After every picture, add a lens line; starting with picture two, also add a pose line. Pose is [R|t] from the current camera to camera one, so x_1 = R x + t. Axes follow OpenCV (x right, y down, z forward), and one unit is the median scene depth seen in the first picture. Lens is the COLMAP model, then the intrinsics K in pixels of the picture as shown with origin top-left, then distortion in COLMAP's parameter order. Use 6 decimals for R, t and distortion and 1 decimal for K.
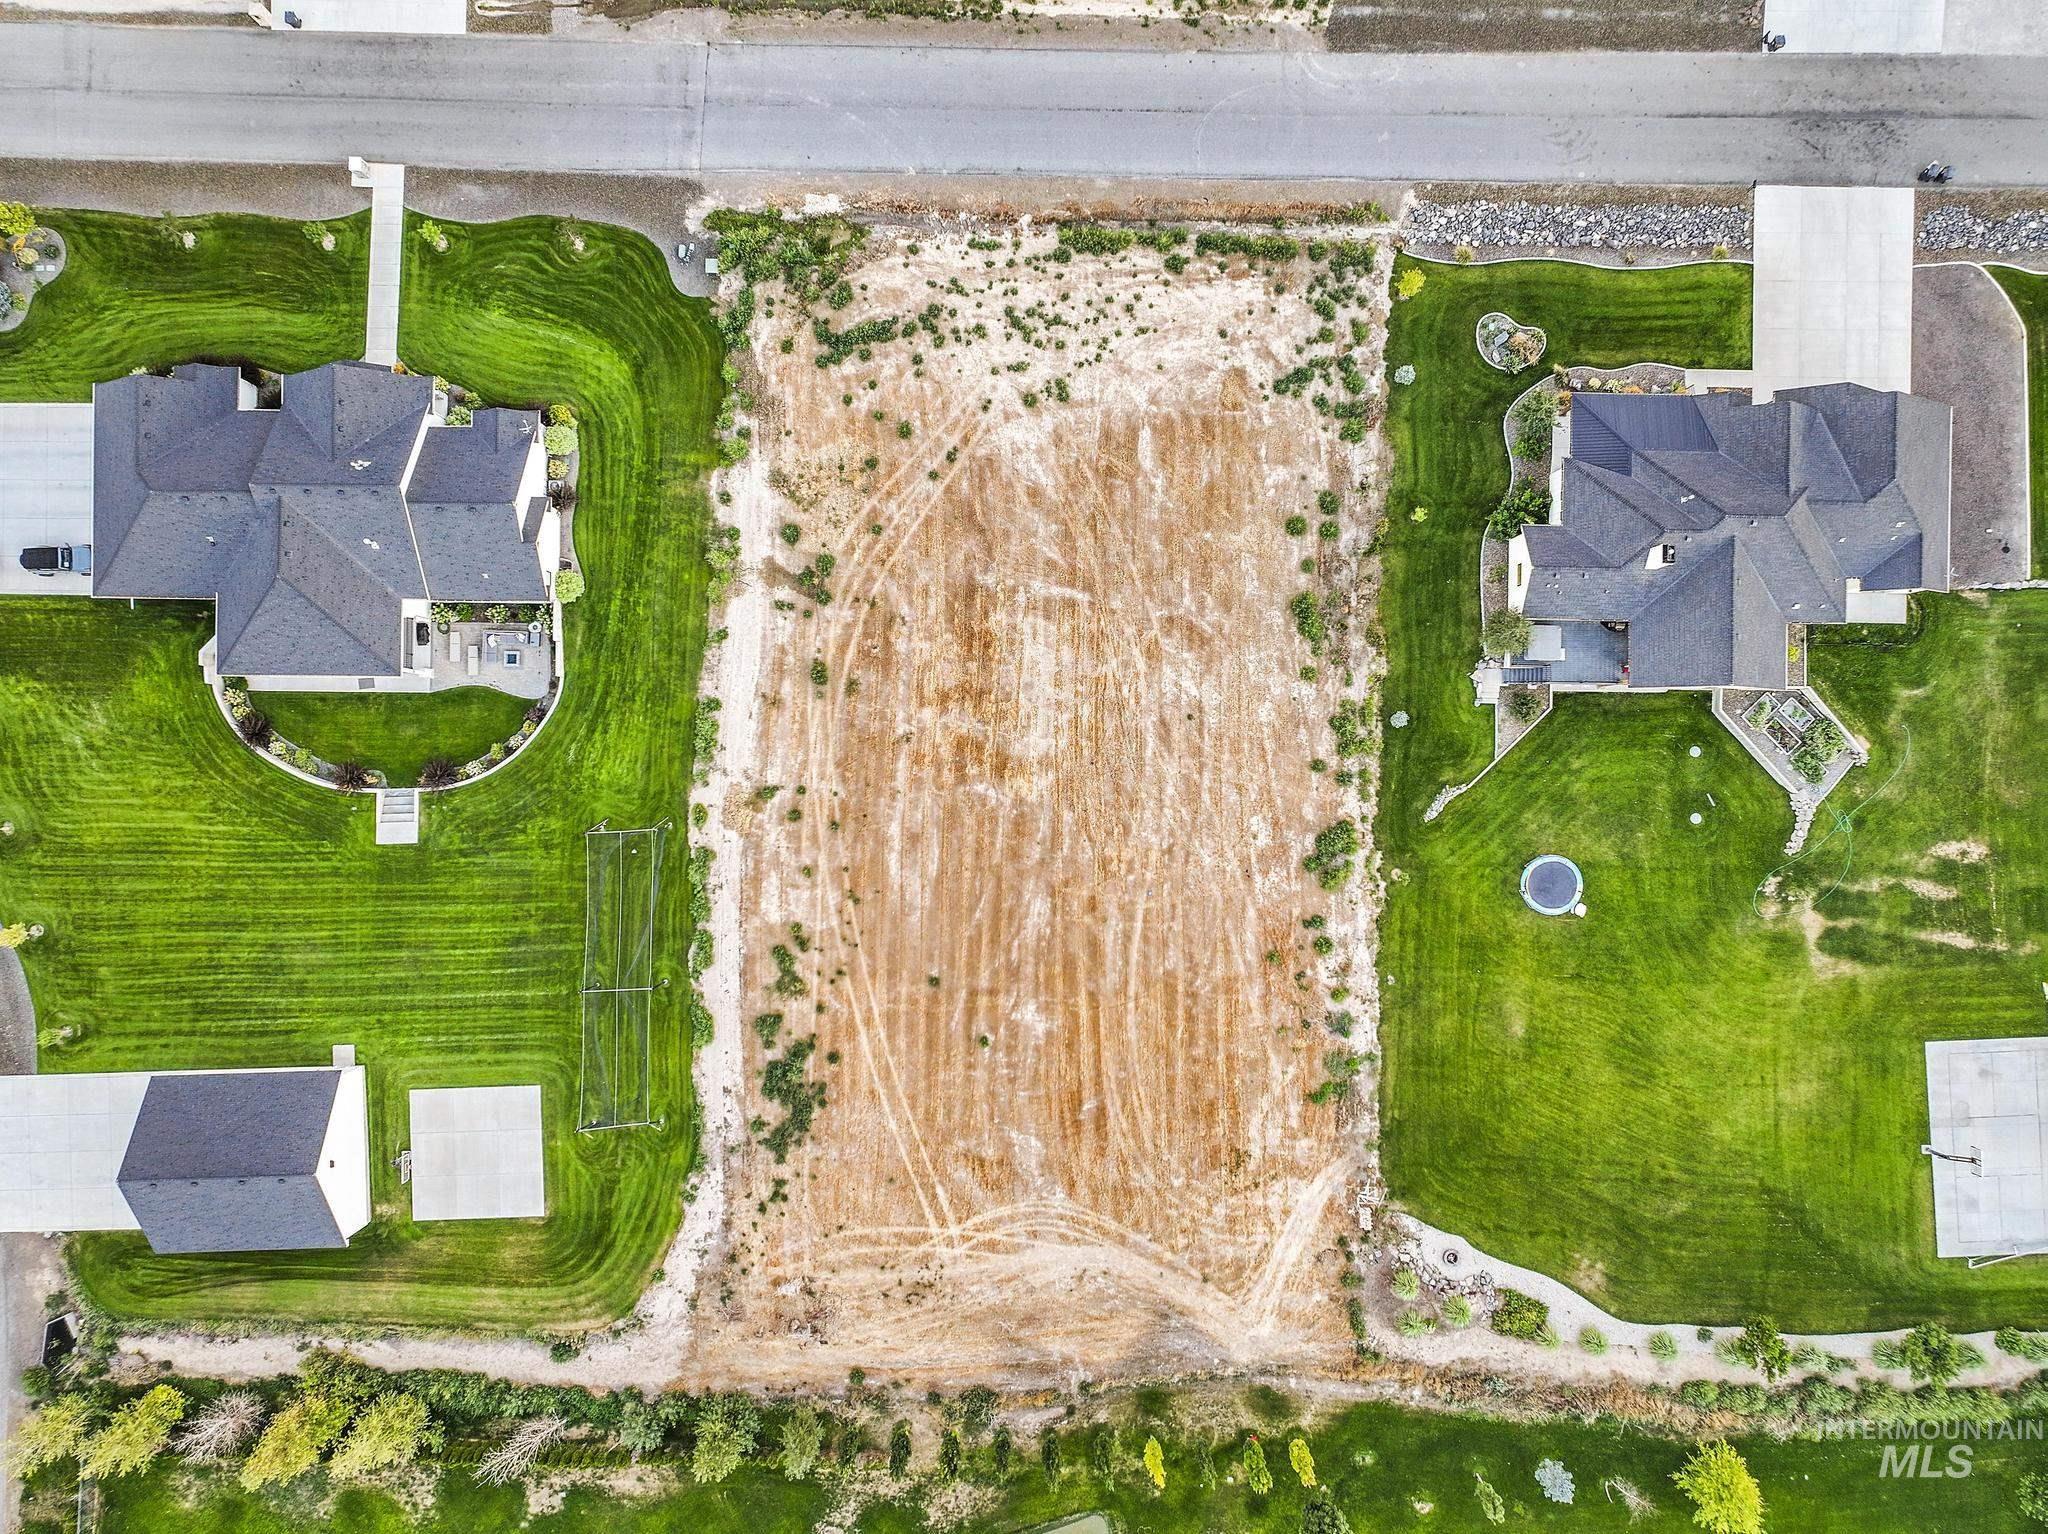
lens RADIAL K [[1428.5, 0, 1024.0], [0, 1428.5, 767.0], [0, 0, 1]] dist [0.007784, 0.002071]
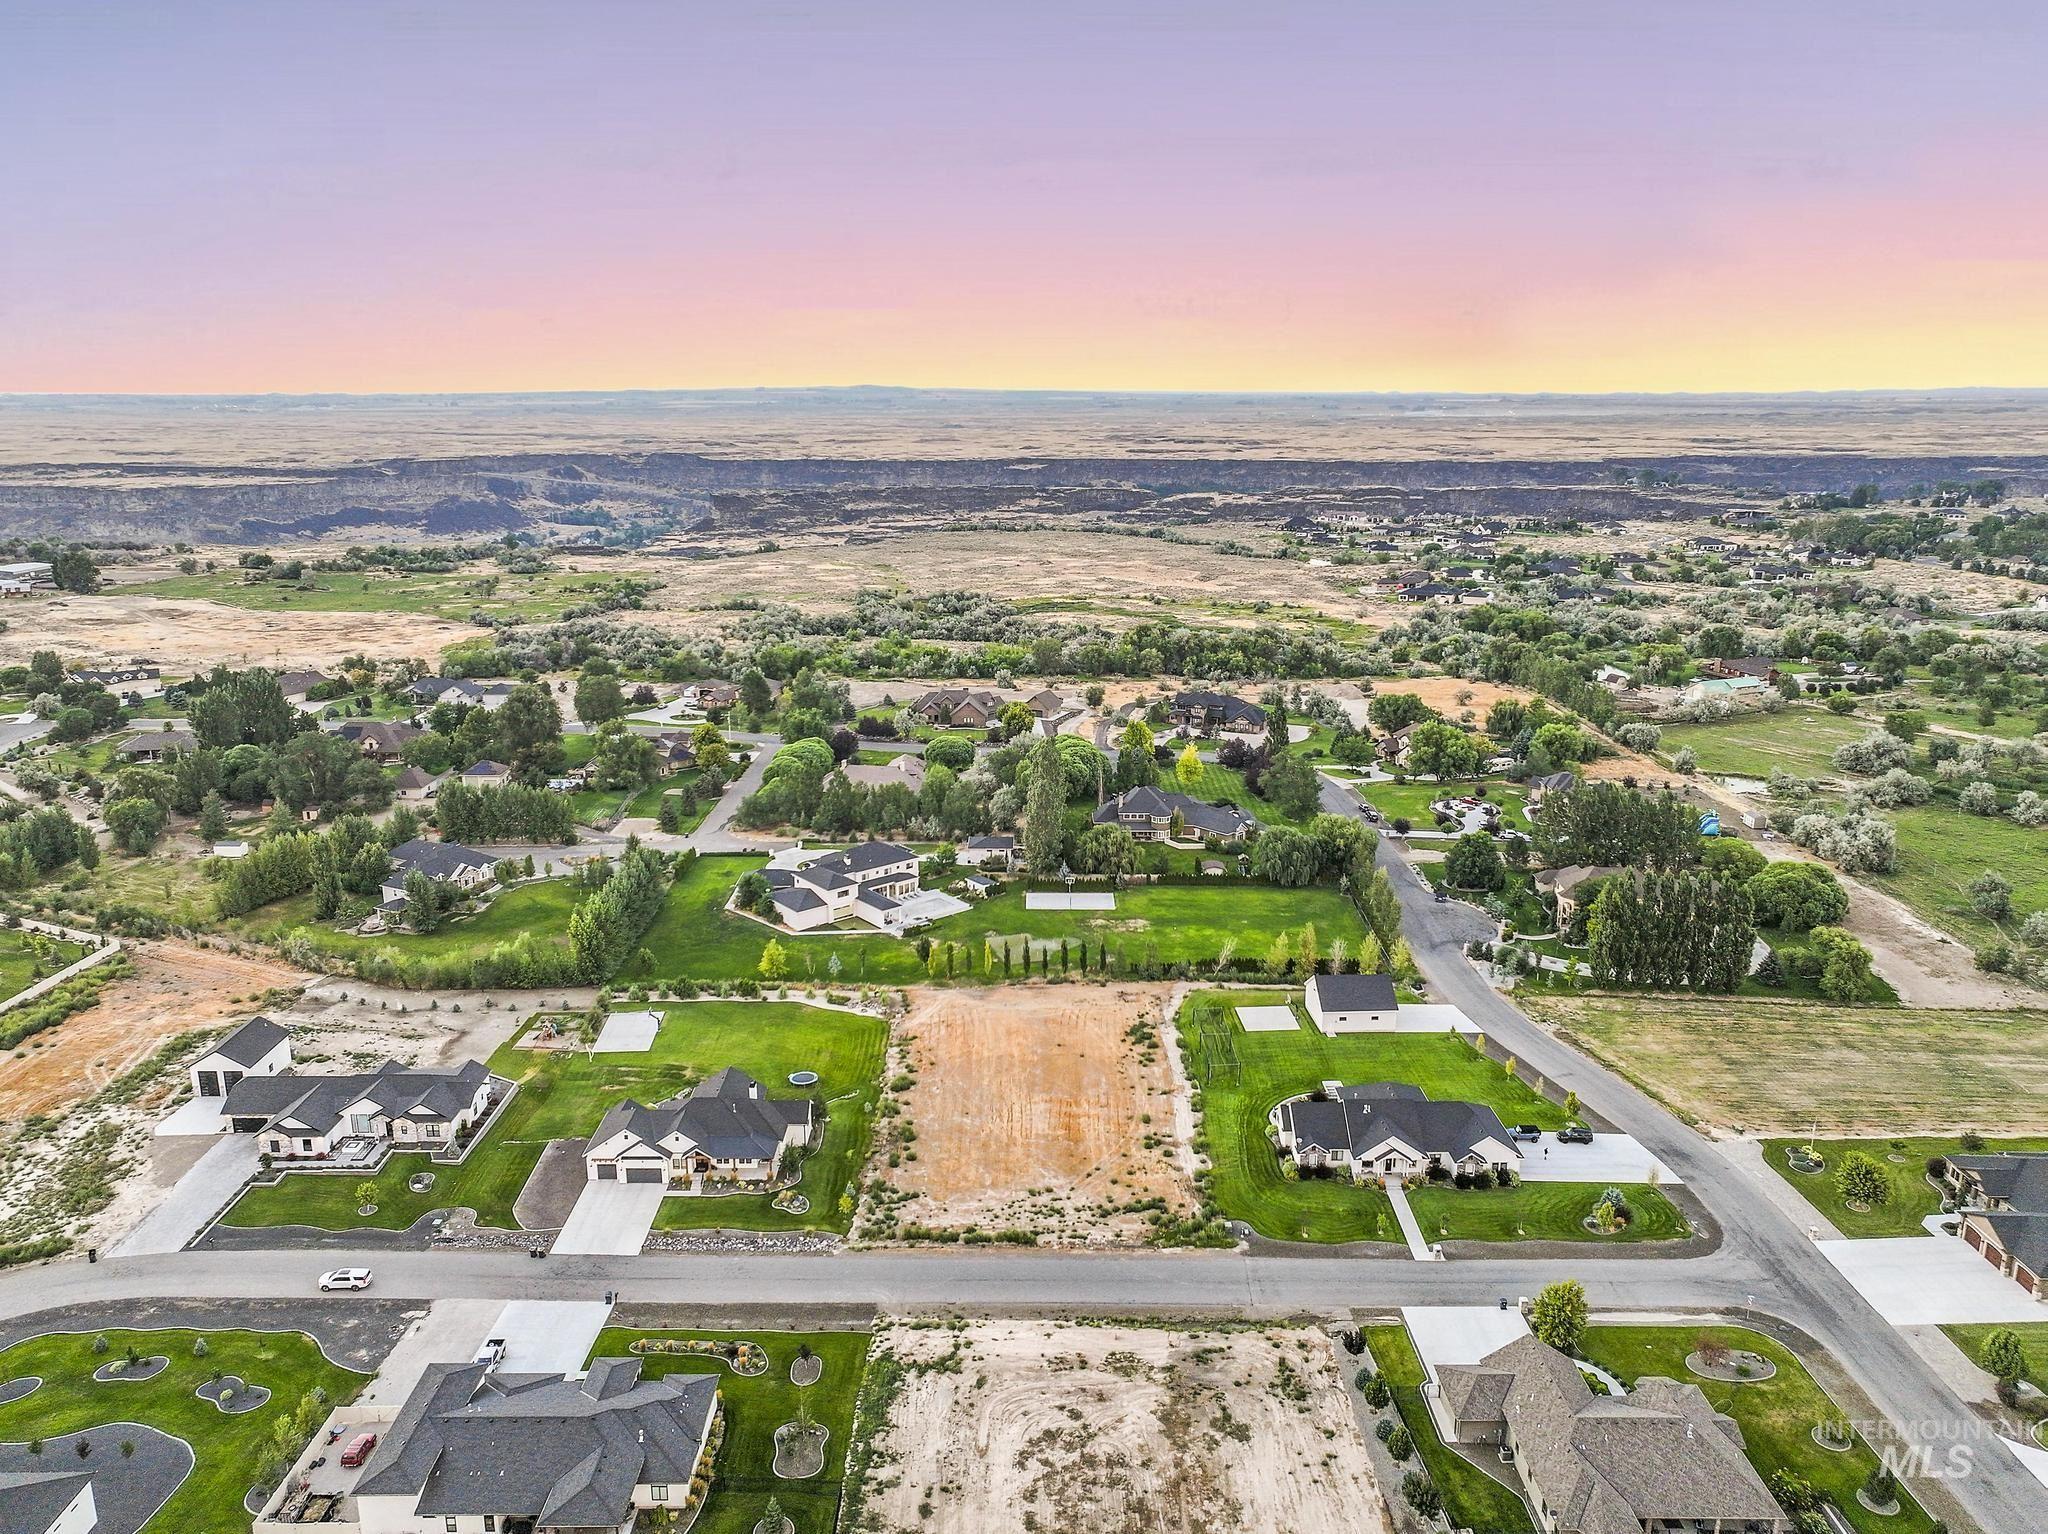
lens RADIAL K [[1428.5, 0, 1024.0], [0, 1428.5, 767.0], [0, 0, 1]] dist [0.007784, 0.002071]
pose [[-0.999811, 0.001581, -0.019402, 0.073052], [-0.019182, -0.249824, 0.968101, -1.936482], [-0.003316, 0.968290, 0.249807, -0.009490]]
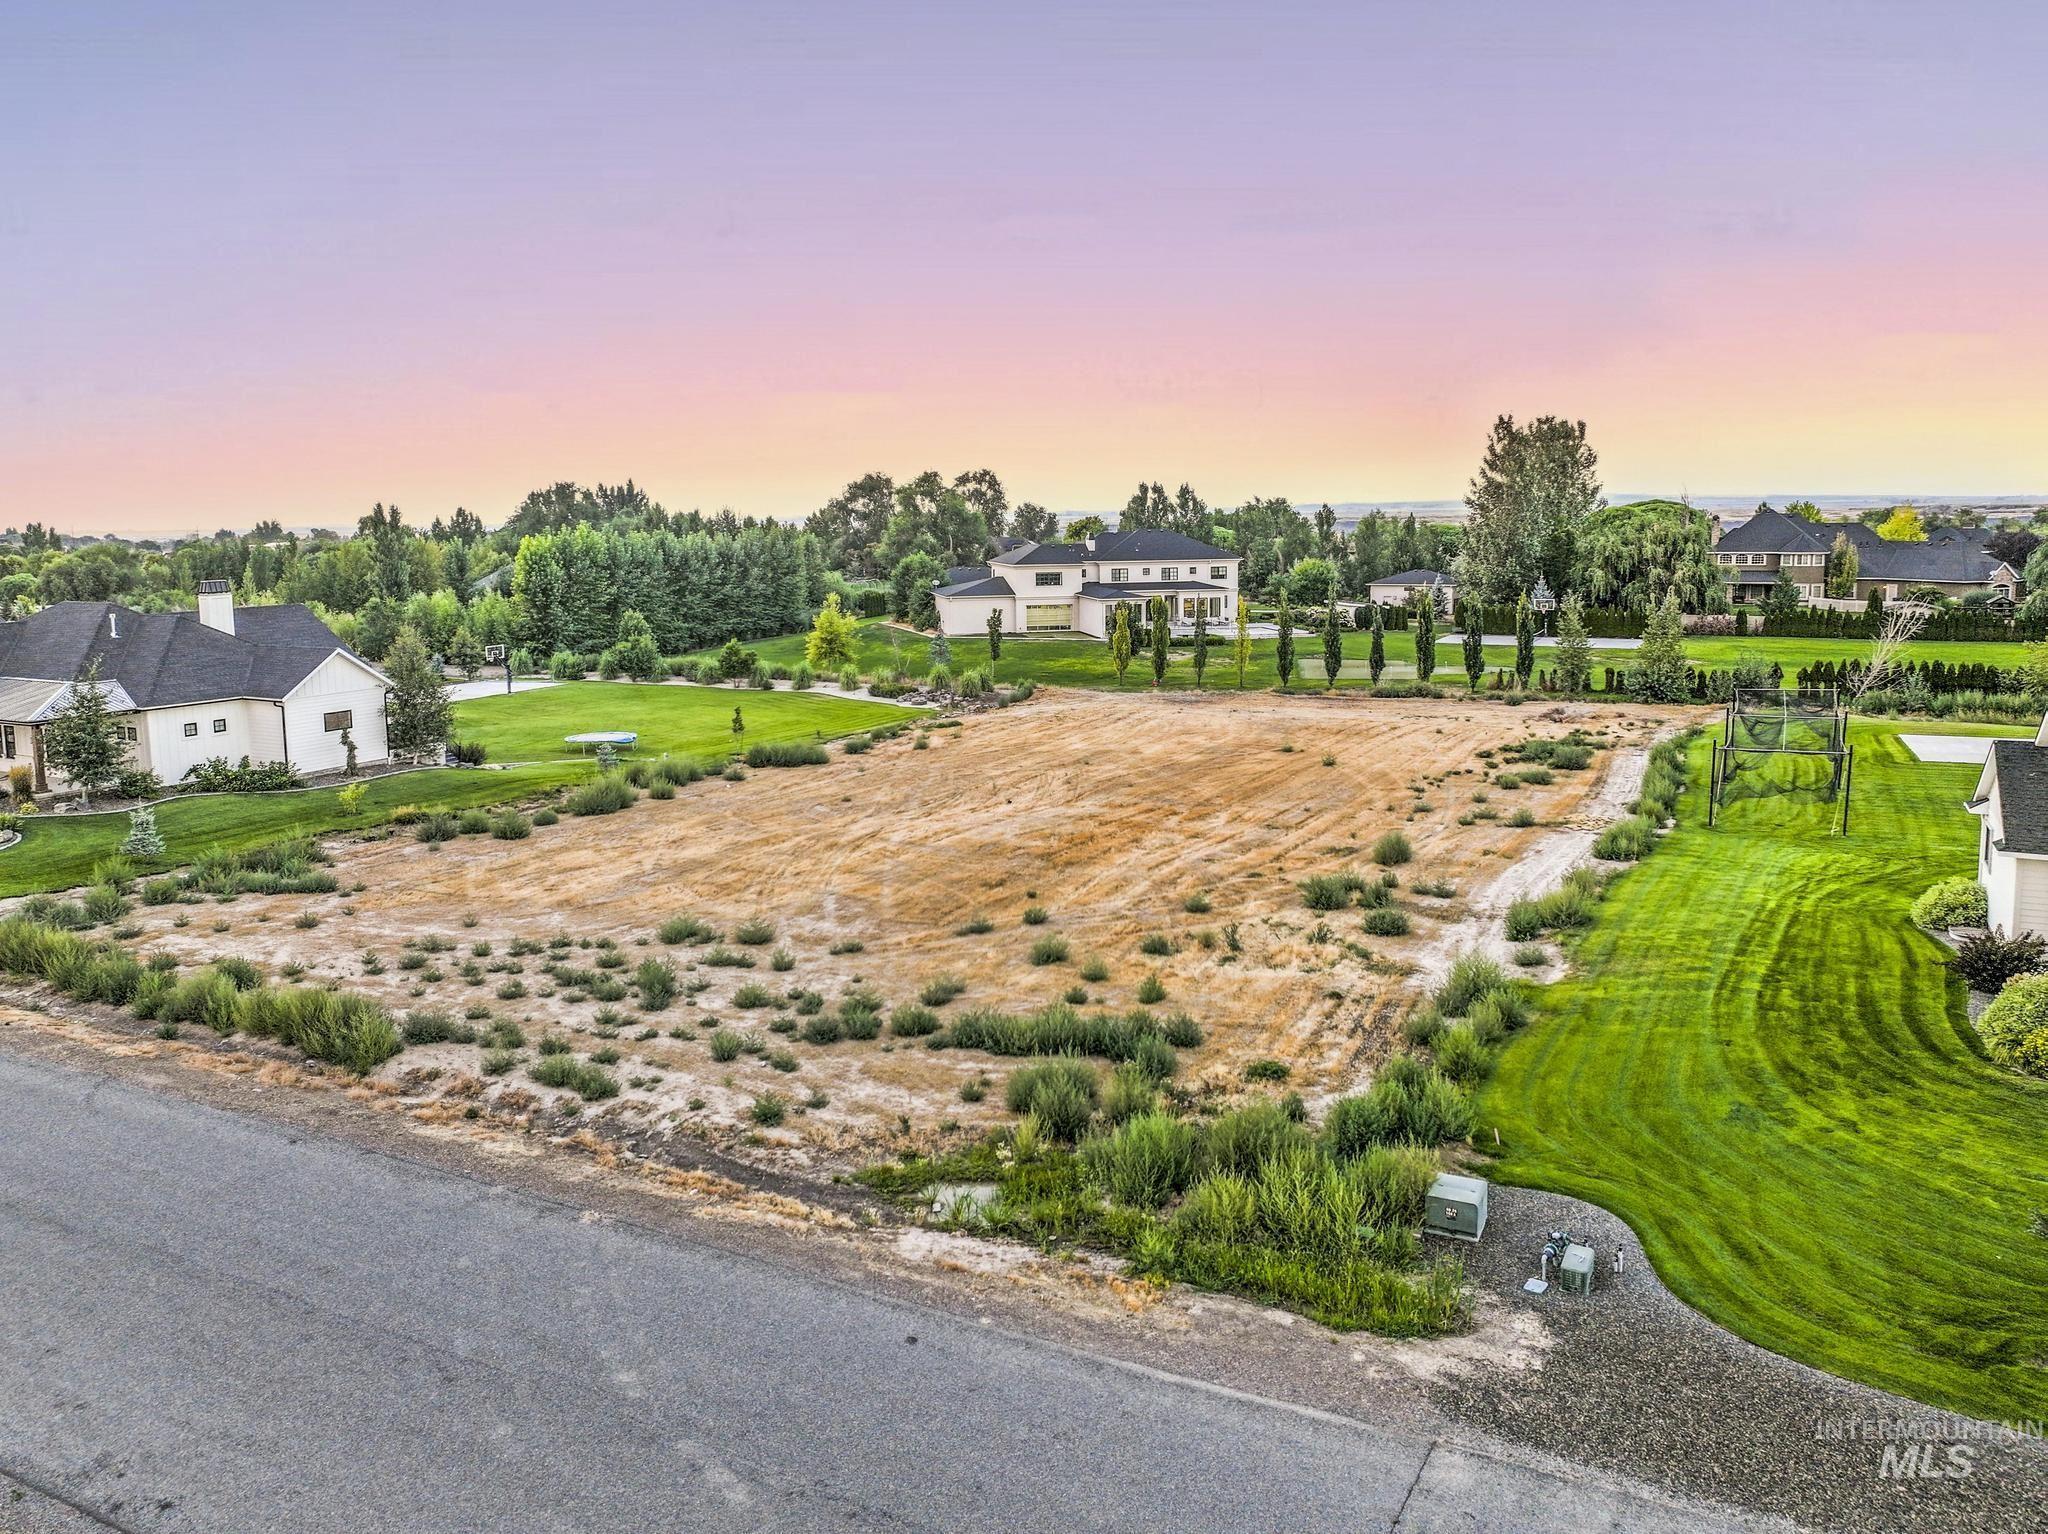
lens RADIAL K [[1466.0, 0, 1036.3], [0, 1466.0, 767.8], [0, 0, 1]] dist [-0.005847, -0.001553]
pose [[-0.899949, -0.067891, 0.430677, -0.255866], [0.435956, -0.153335, 0.886809, -0.598606], [0.005832, 0.985839, 0.167591, 0.876183]]
